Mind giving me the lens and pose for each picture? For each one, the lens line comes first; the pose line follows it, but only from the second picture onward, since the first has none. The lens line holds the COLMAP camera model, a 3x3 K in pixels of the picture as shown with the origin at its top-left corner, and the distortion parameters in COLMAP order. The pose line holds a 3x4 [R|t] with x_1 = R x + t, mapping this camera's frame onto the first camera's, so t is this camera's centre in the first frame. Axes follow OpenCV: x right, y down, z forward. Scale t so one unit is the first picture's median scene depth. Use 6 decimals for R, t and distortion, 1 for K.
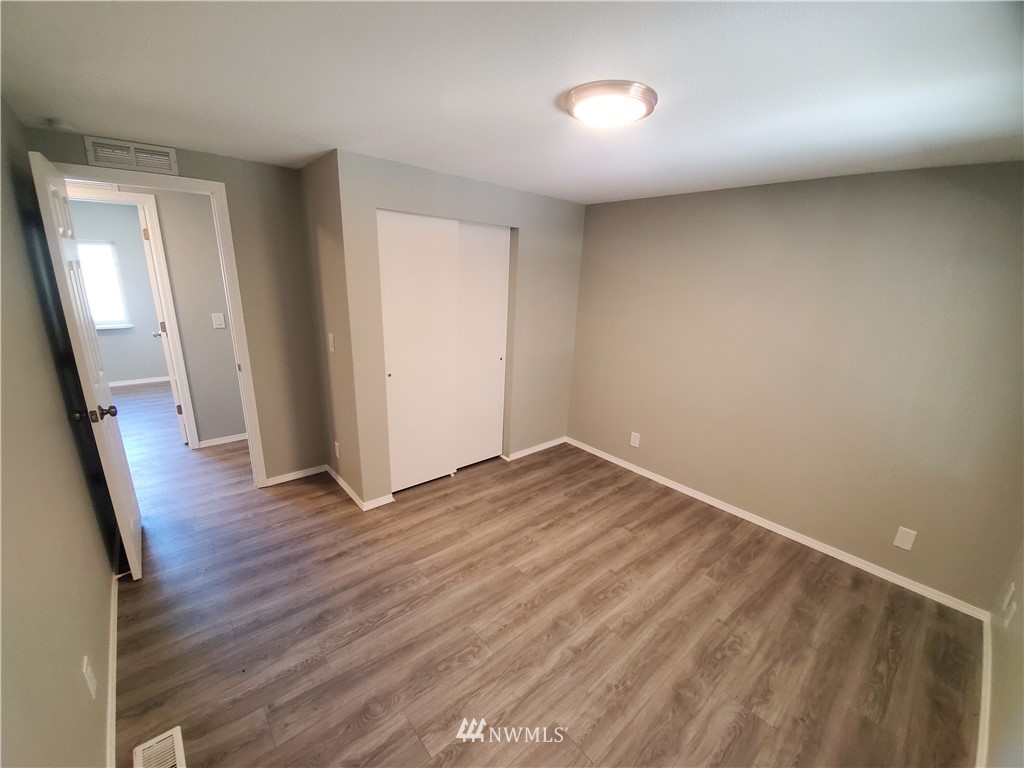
lens RADIAL K [[407.6, 0, 502.0], [0, 407.6, 391.6], [0, 0, 1]] dist [-0.003150, -0.005850]
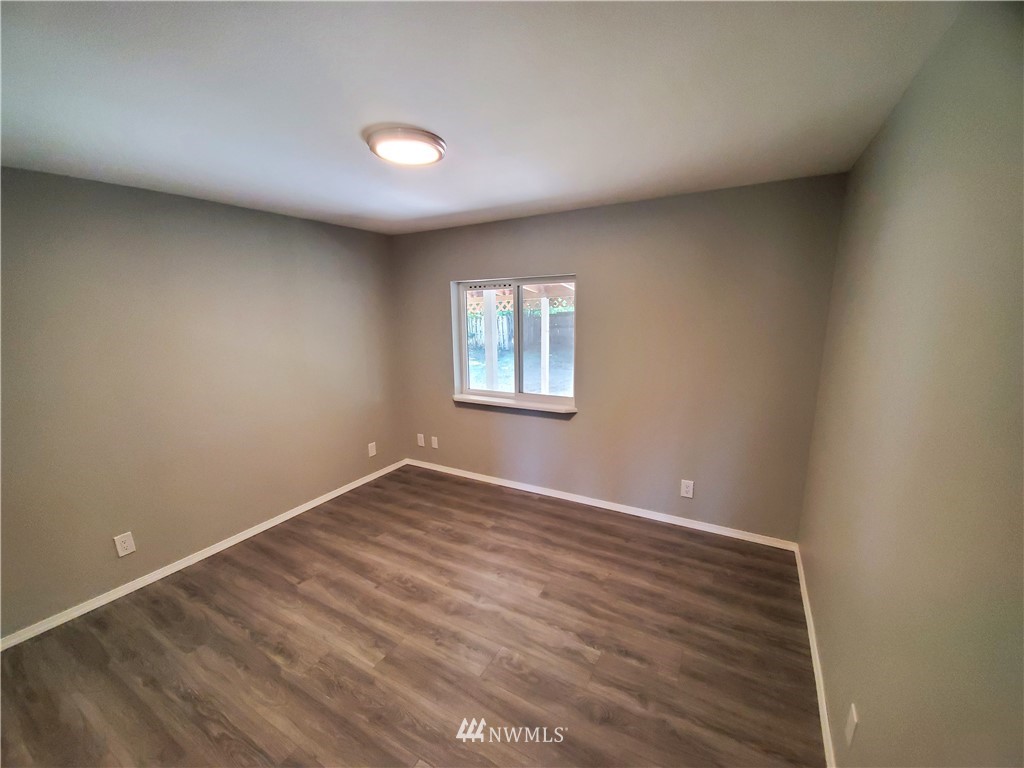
lens RADIAL K [[407.6, 0, 512.2], [0, 407.6, 379.2], [0, 0, 1]] dist [-0.003150, -0.005850]
pose [[-0.335501, -0.202717, 0.919970, -0.687416], [0.262927, 0.917614, 0.298084, -0.254986], [-0.904604, 0.341892, -0.254560, 0.783947]]
